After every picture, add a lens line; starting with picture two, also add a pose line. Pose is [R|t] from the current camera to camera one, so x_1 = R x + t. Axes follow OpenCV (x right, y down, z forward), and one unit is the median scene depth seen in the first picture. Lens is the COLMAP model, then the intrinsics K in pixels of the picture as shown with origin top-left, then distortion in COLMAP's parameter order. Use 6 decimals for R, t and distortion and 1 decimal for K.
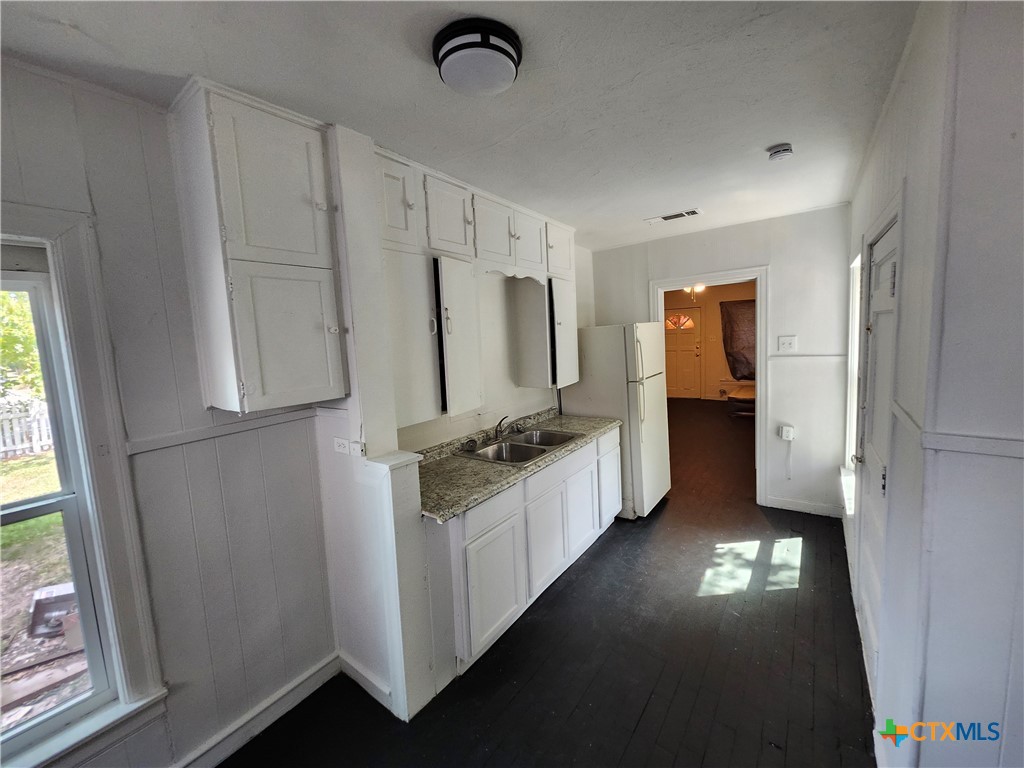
lens RADIAL K [[406.5, 0, 512.6], [0, 406.5, 378.5], [0, 0, 1]] dist [0.009673, -0.000781]
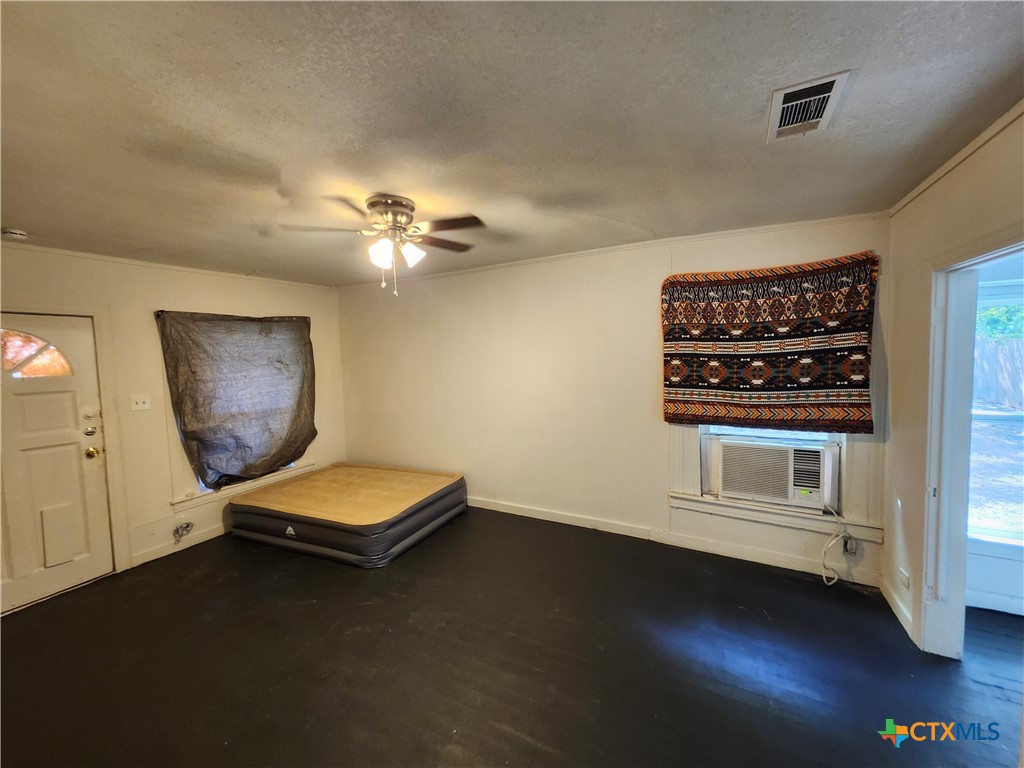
lens RADIAL K [[406.5, 0, 511.9], [0, 406.5, 377.4], [0, 0, 1]] dist [0.009673, -0.000781]
pose [[-0.160939, -0.000394, 0.986964, 0.051604], [0.137877, 0.990185, 0.022878, -0.081869], [-0.977286, 0.139762, -0.159305, 0.714013]]
